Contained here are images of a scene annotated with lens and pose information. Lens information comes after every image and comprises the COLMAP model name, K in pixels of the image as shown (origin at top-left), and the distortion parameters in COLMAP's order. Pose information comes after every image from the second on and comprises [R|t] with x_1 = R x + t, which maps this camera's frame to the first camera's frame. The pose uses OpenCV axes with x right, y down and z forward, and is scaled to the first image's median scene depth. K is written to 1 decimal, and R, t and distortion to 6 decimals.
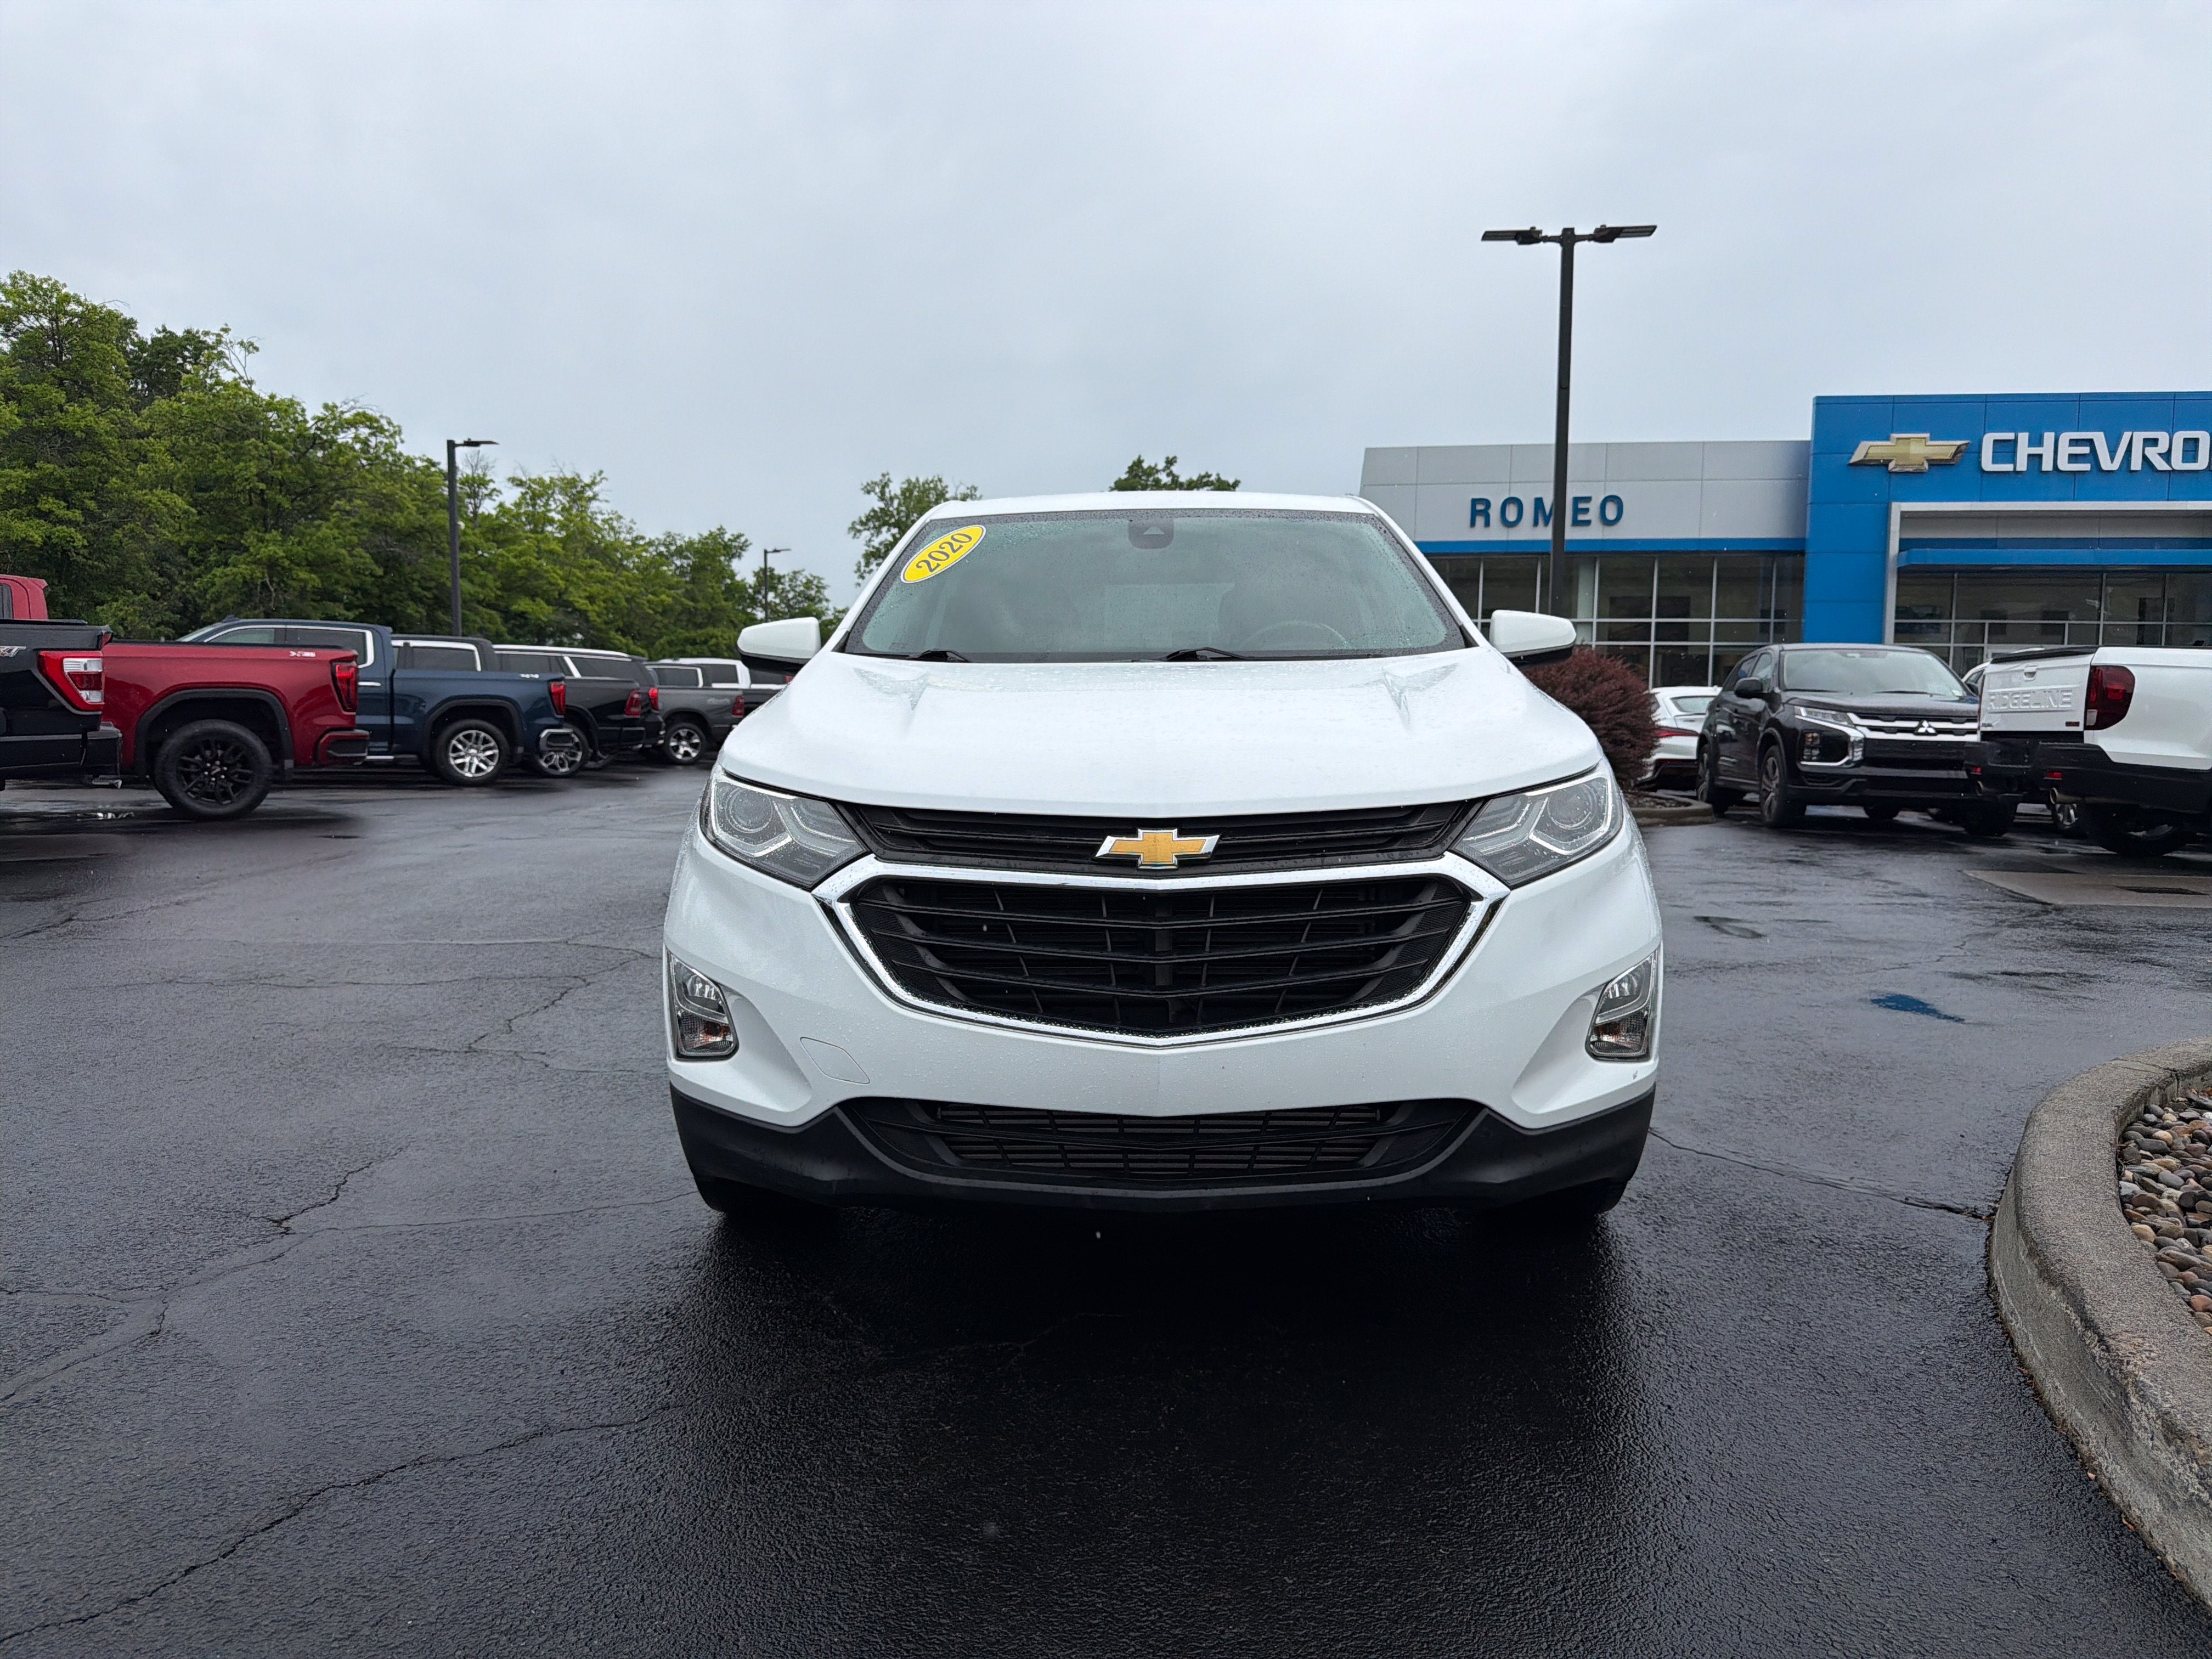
lens RADIAL K [[1561.4, 0, 1119.1], [0, 1561.4, 828.5], [0, 0, 1]] dist [0.013709, -0.020128]
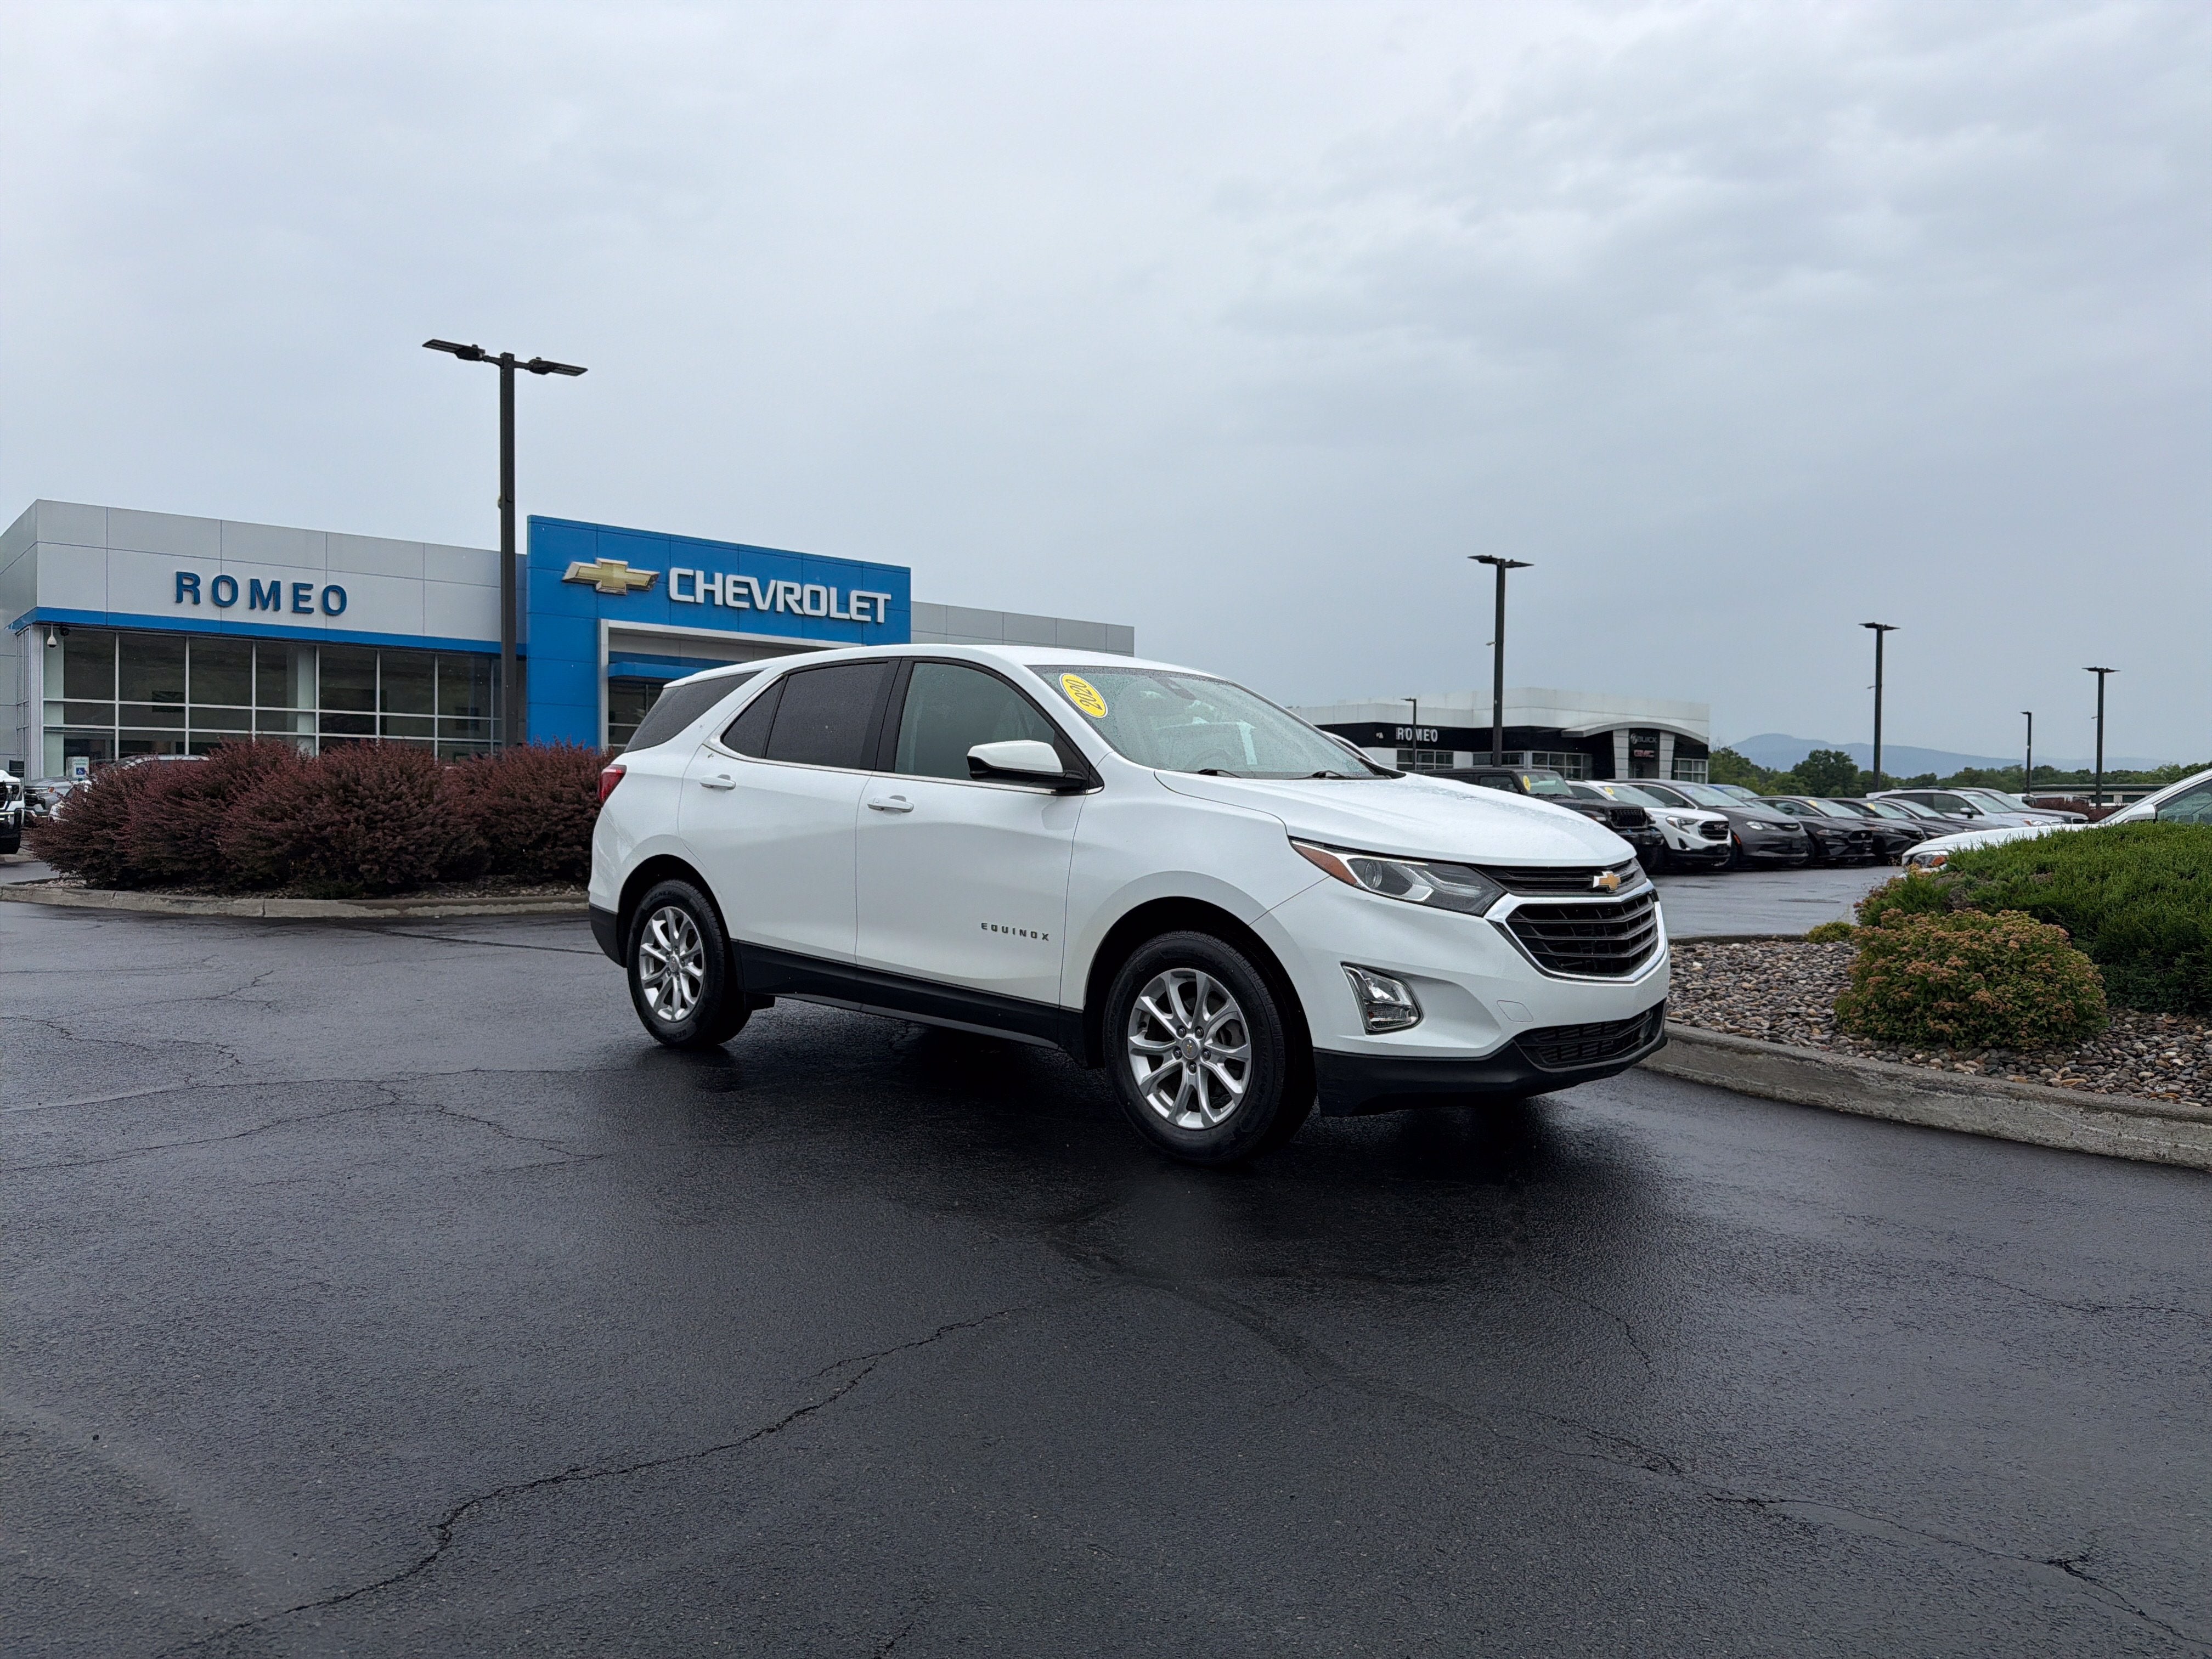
lens RADIAL K [[1561.4, 0, 1077.8], [0, 1561.4, 828.8], [0, 0, 1]] dist [0.013709, -0.020128]
pose [[0.654280, -0.013509, 0.756132, -0.138036], [0.057585, 0.997828, -0.032001, -0.002079], [-0.754057, 0.064480, 0.653636, 0.016082]]
